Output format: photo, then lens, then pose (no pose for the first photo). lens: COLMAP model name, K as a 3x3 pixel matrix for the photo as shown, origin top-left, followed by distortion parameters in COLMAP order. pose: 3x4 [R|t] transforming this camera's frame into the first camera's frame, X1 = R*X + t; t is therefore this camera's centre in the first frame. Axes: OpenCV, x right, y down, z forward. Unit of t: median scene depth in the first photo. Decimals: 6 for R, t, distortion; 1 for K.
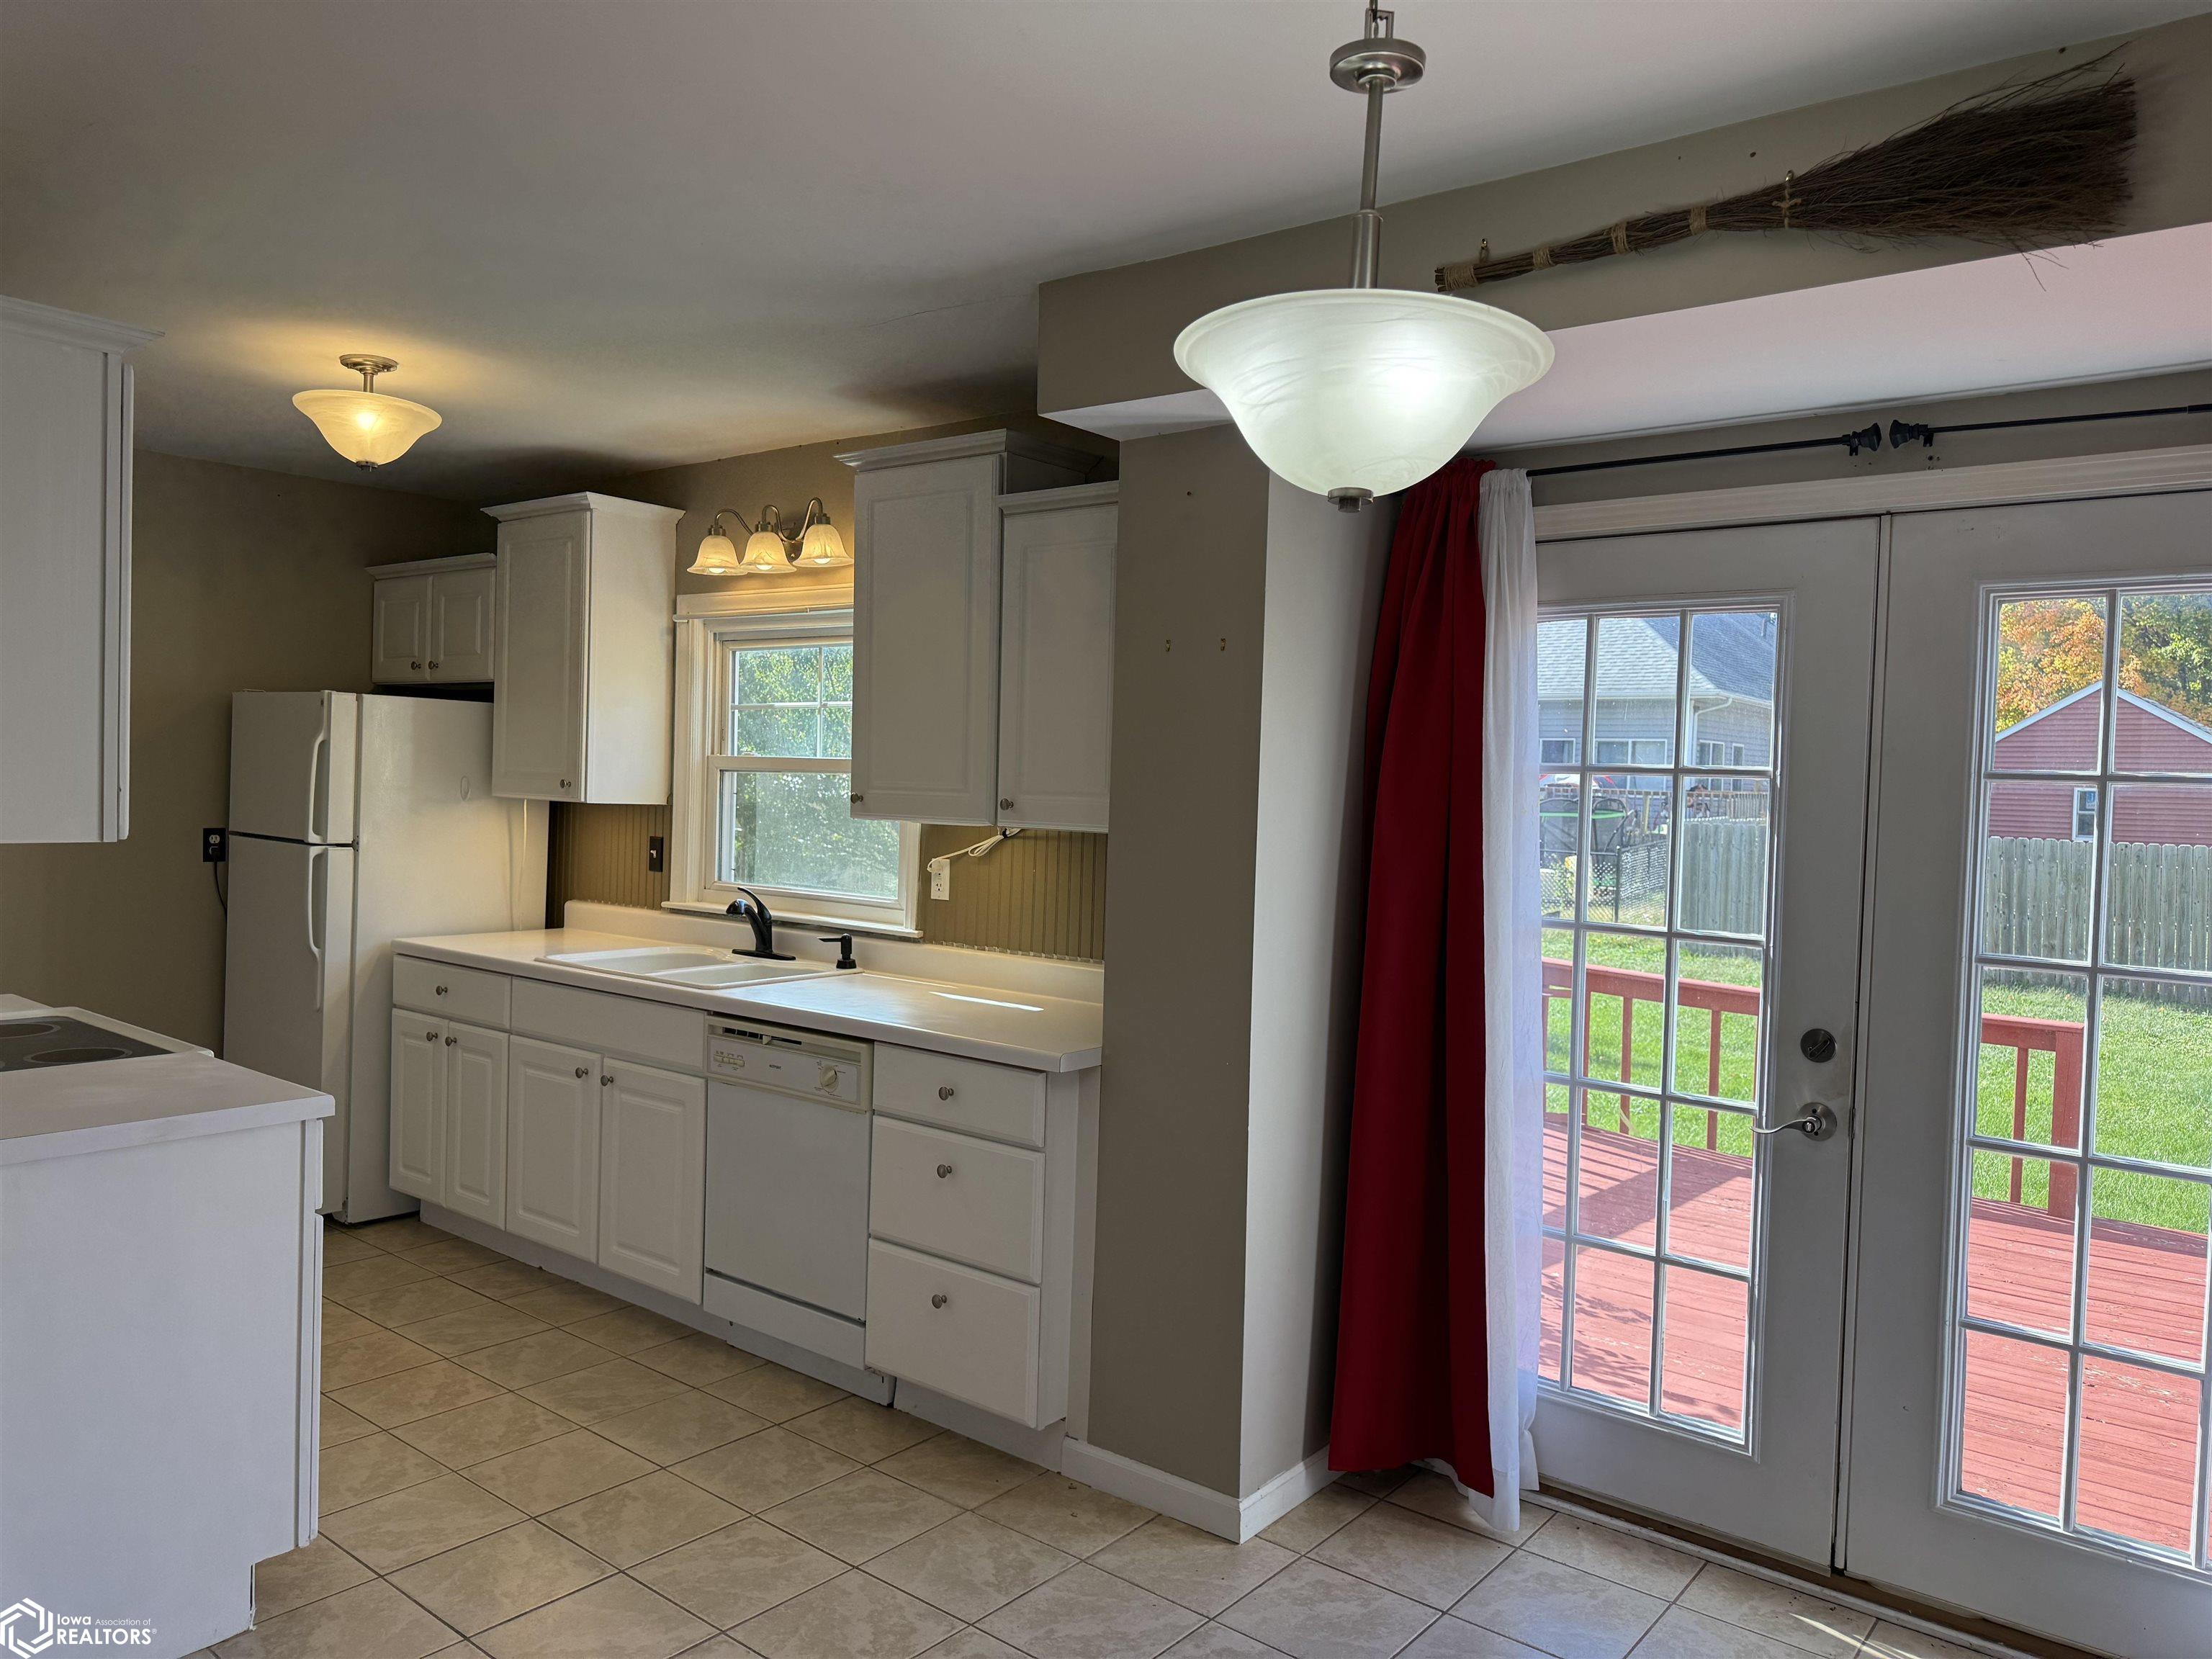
lens RADIAL K [[1550.6, 0, 1127.7], [0, 1550.6, 823.3], [0, 0, 1]] dist [0.047993, -0.053477]
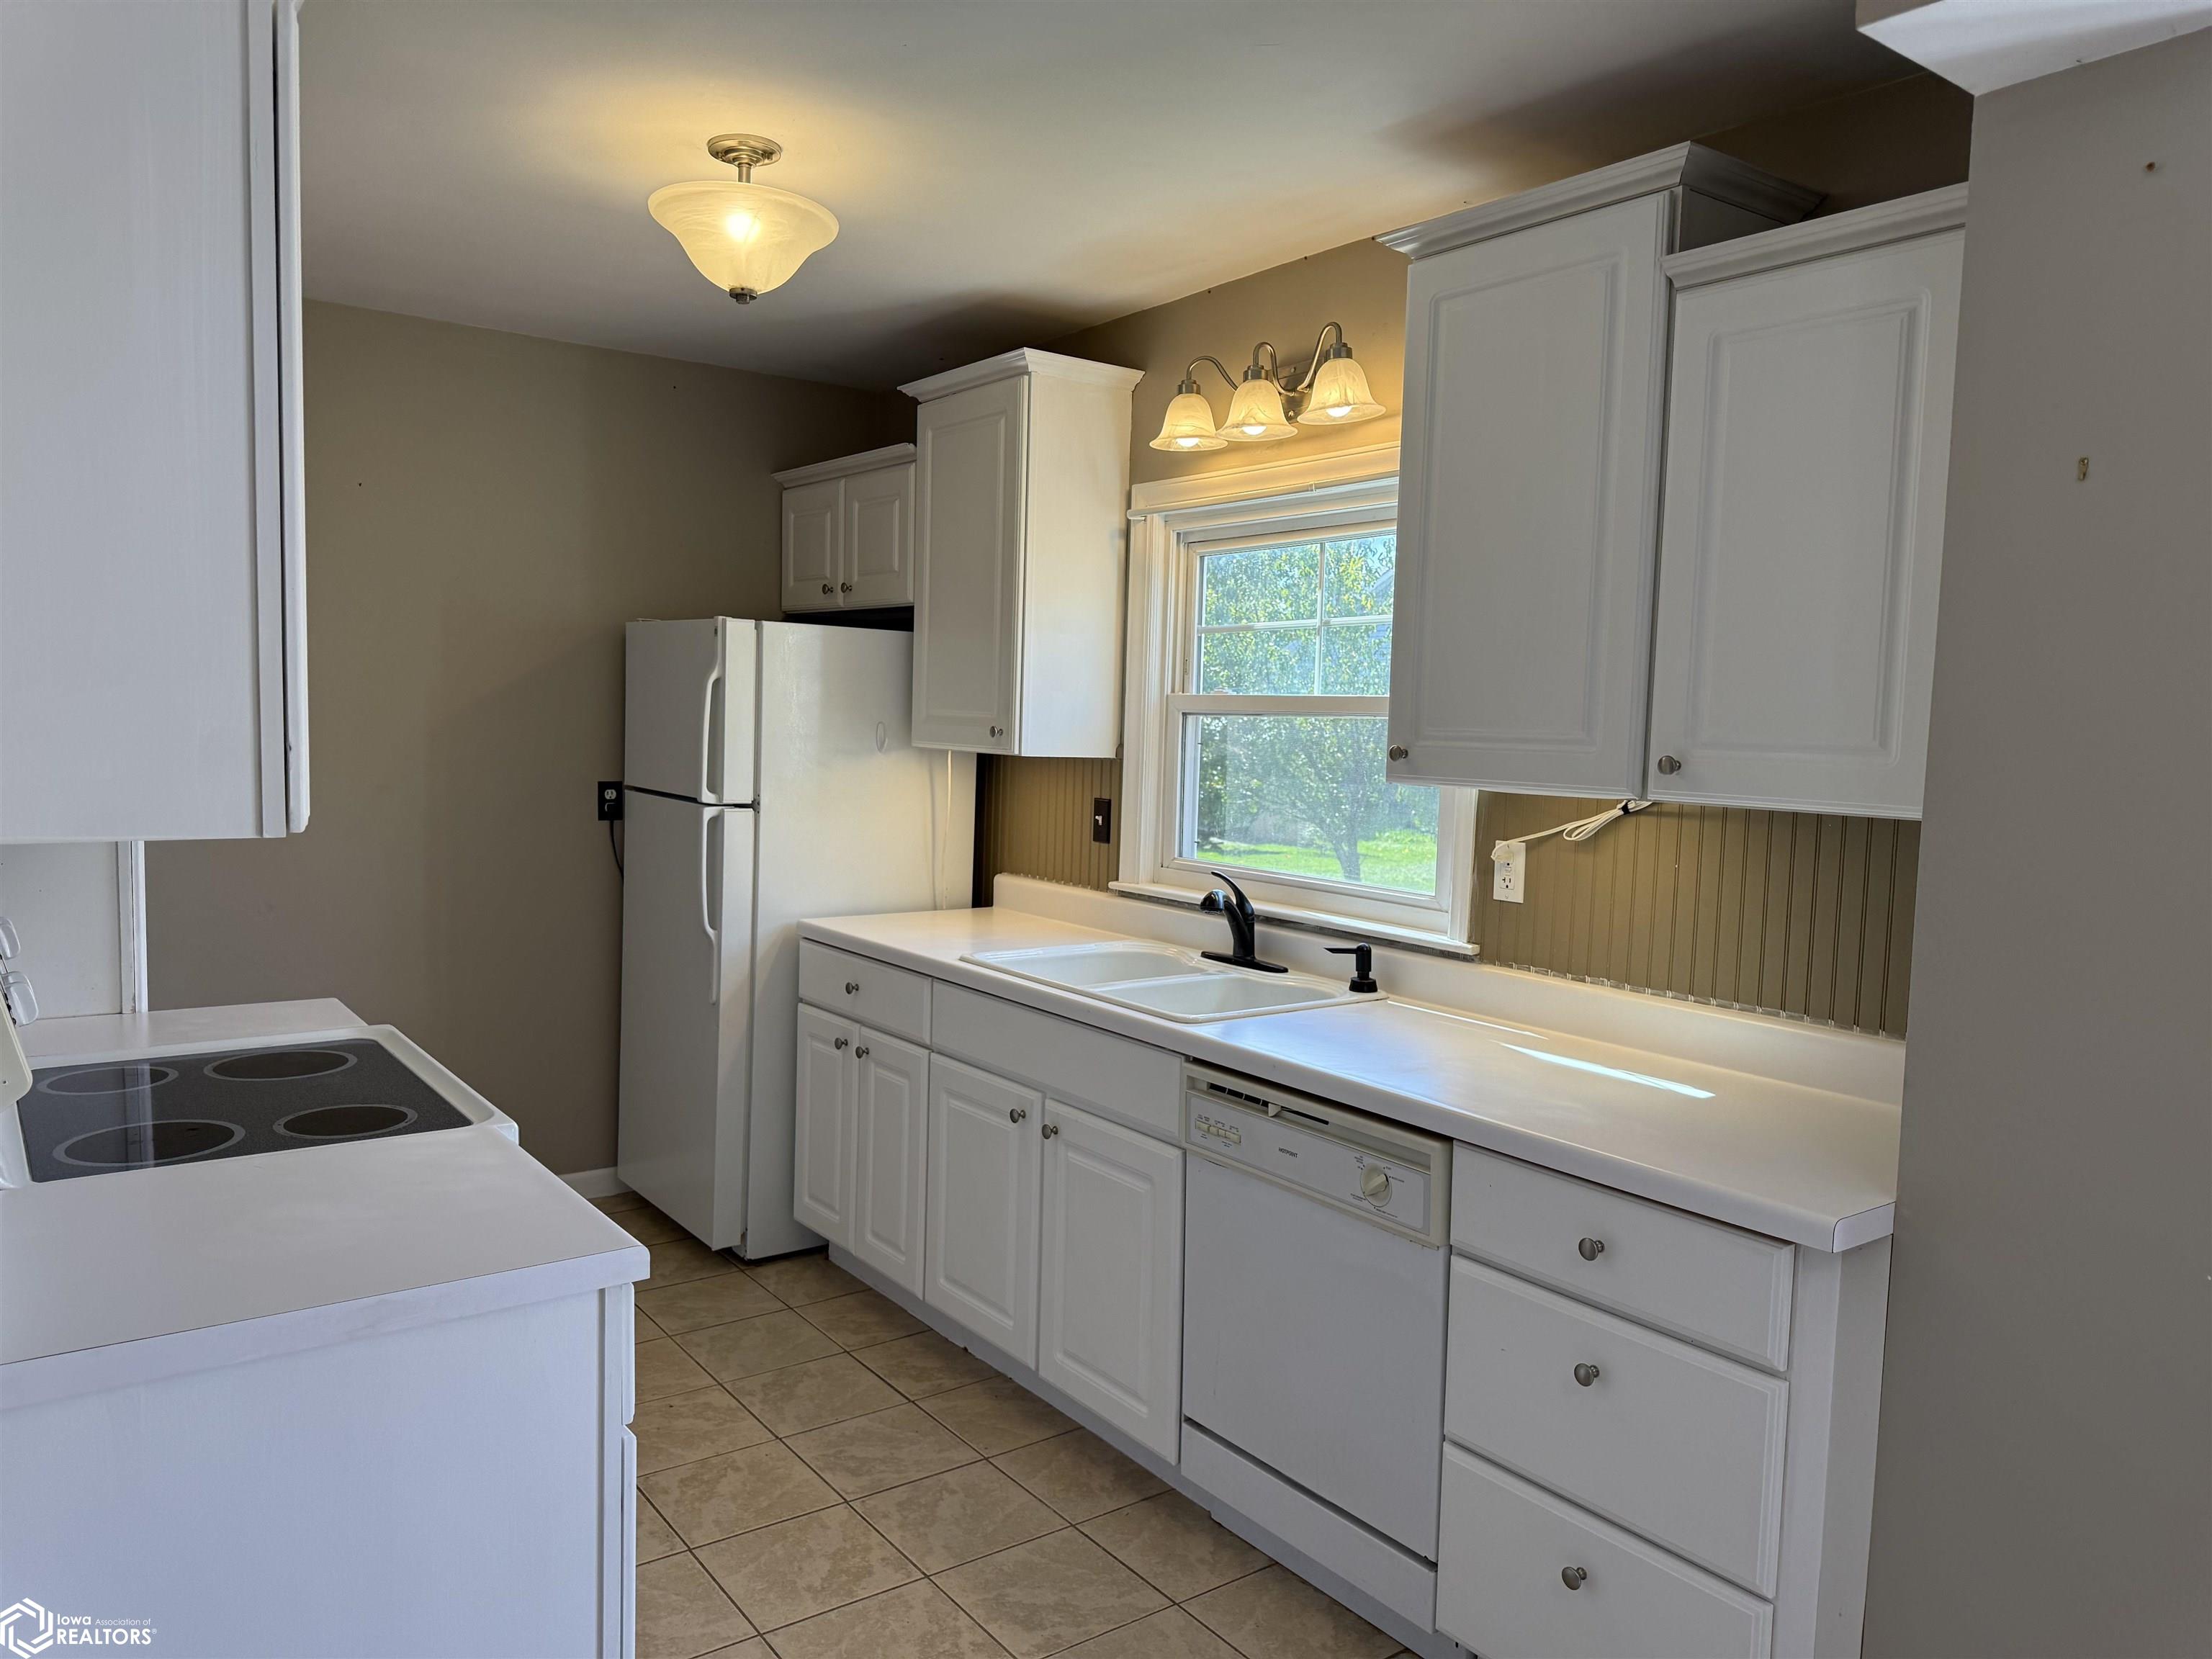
lens RADIAL K [[1550.6, 0, 1115.7], [0, 1550.6, 839.3], [0, 0, 1]] dist [0.047993, -0.053477]
pose [[0.965169, 0.017991, -0.261007, -0.125129], [-0.005633, 0.998831, 0.048018, -0.011158], [0.261565, -0.044875, 0.964142, 0.334844]]
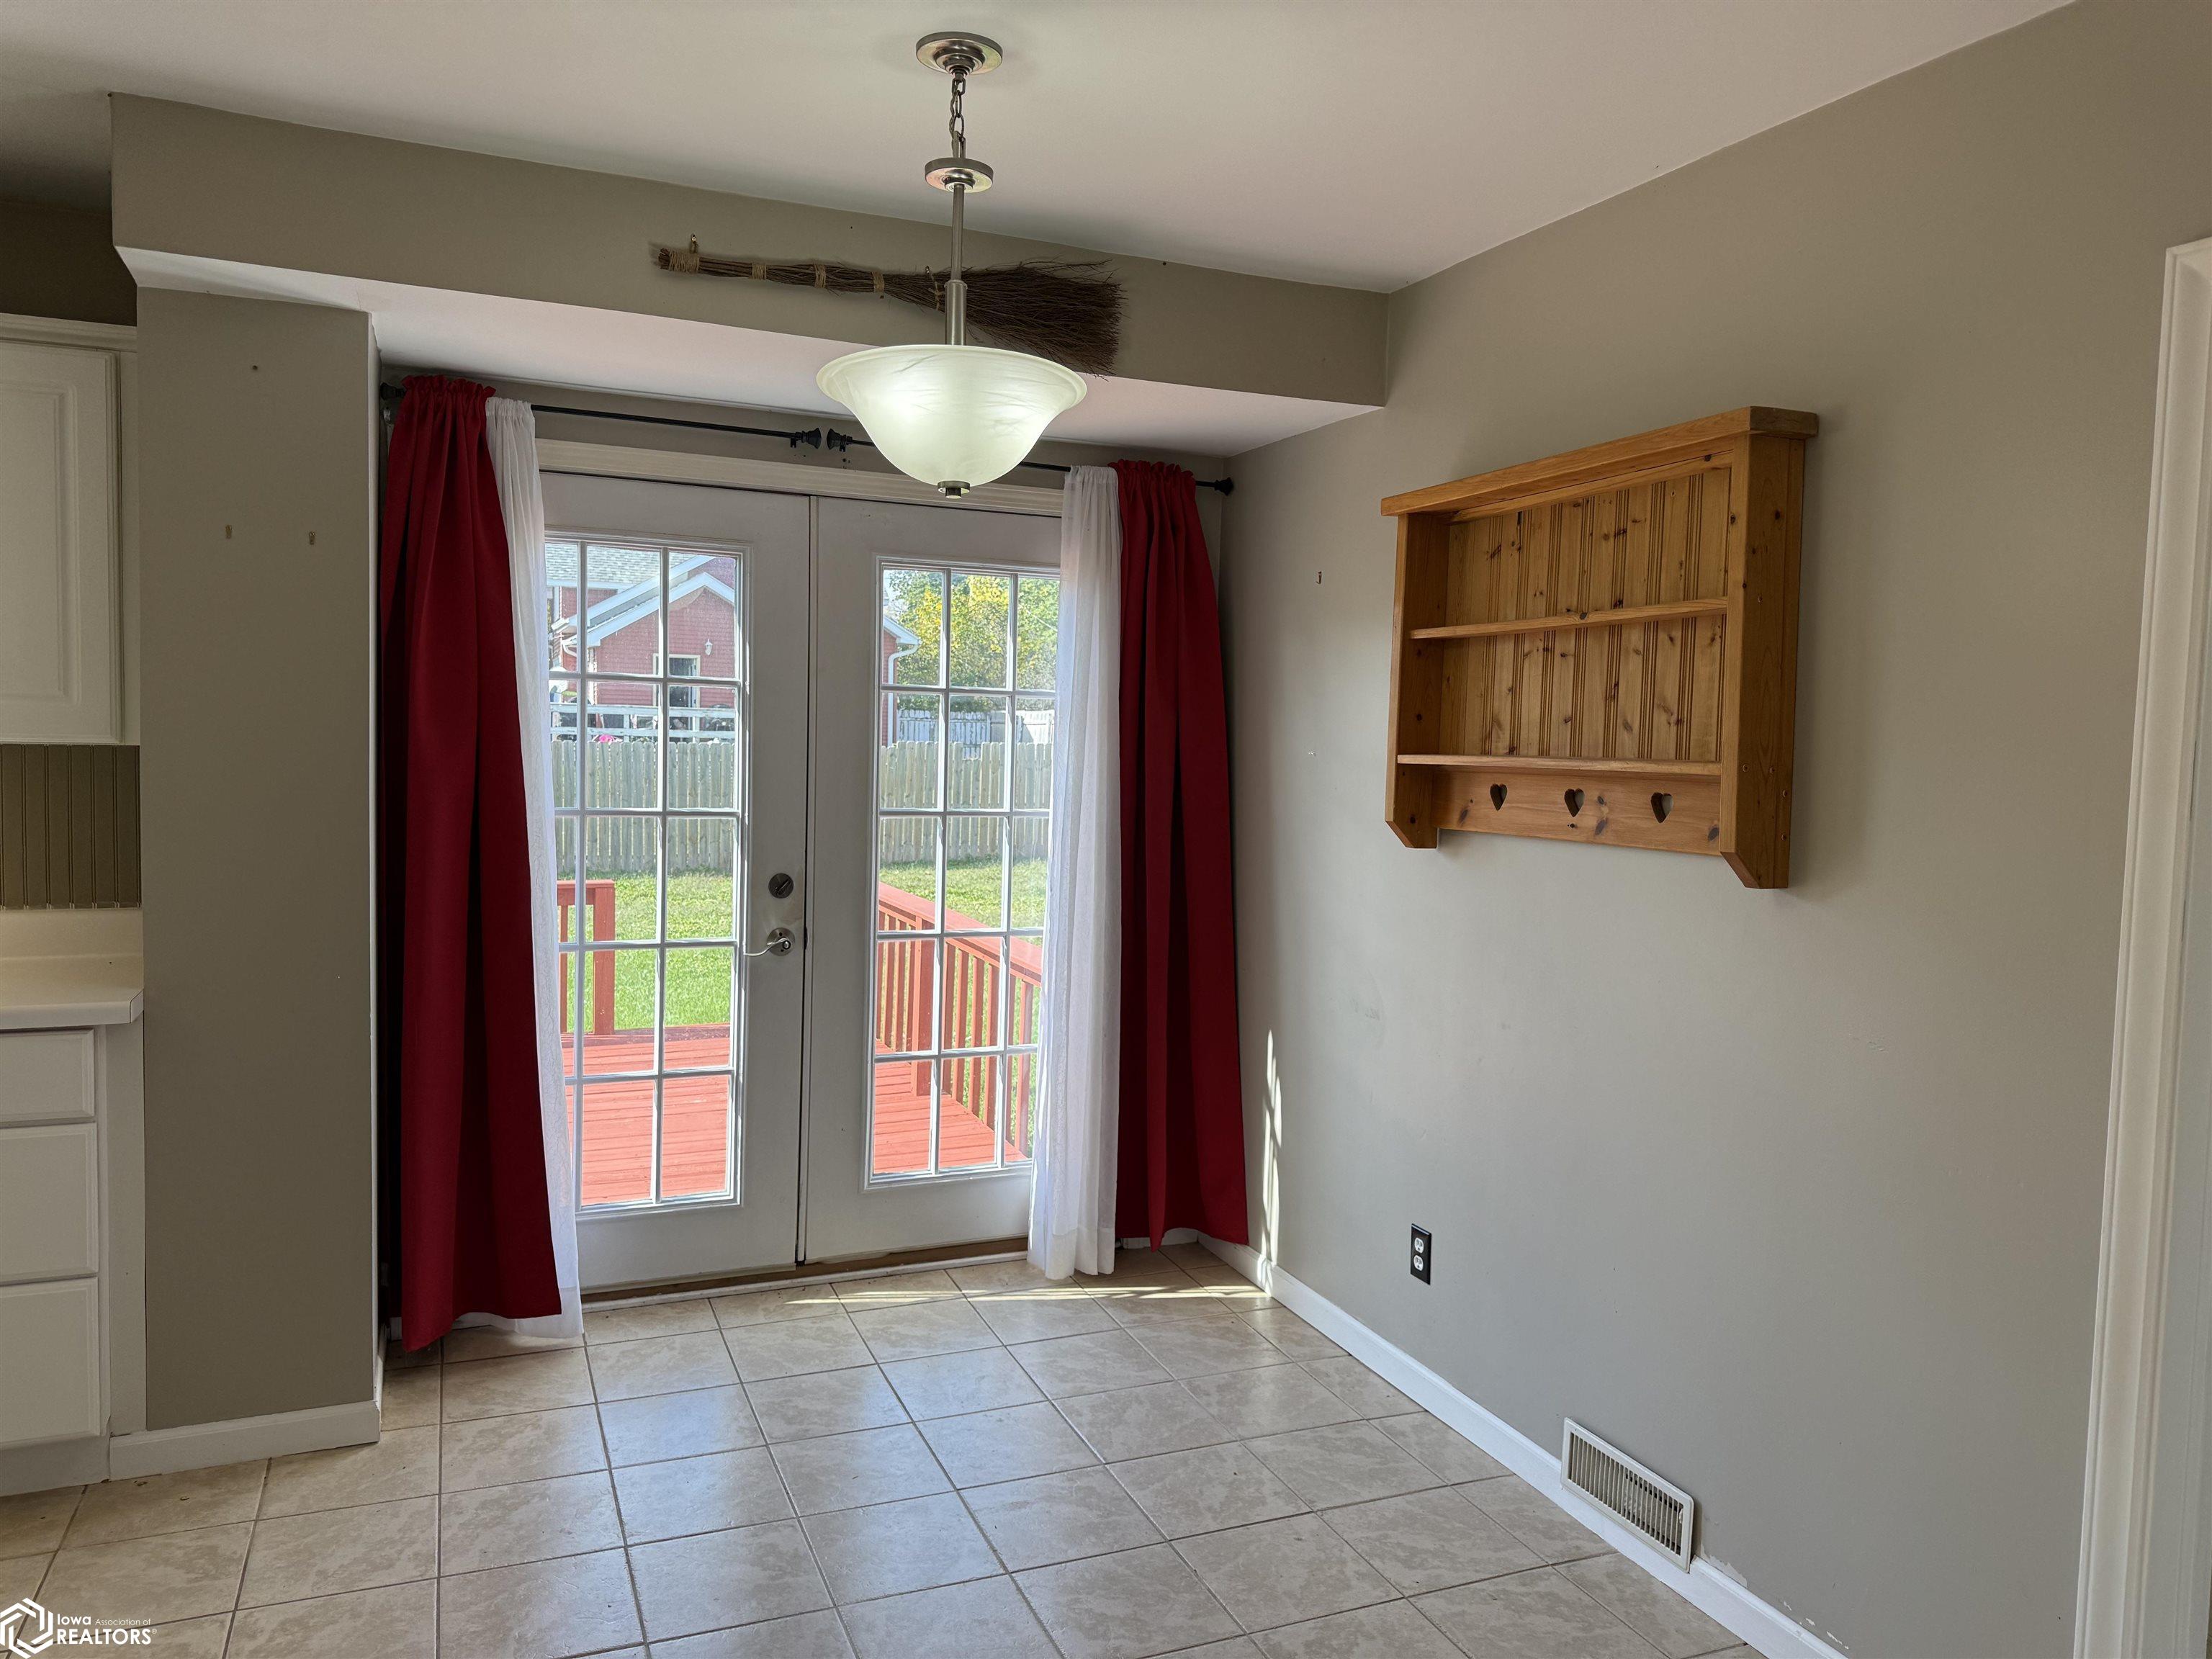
lens RADIAL K [[1550.6, 0, 1086.2], [0, 1550.6, 819.9], [0, 0, 1]] dist [0.047993, -0.053477]
pose [[0.475800, -0.064889, 0.877157, -0.465462], [0.015052, 0.997730, 0.065644, 0.000777], [-0.879425, -0.018030, 0.475696, 0.101448]]
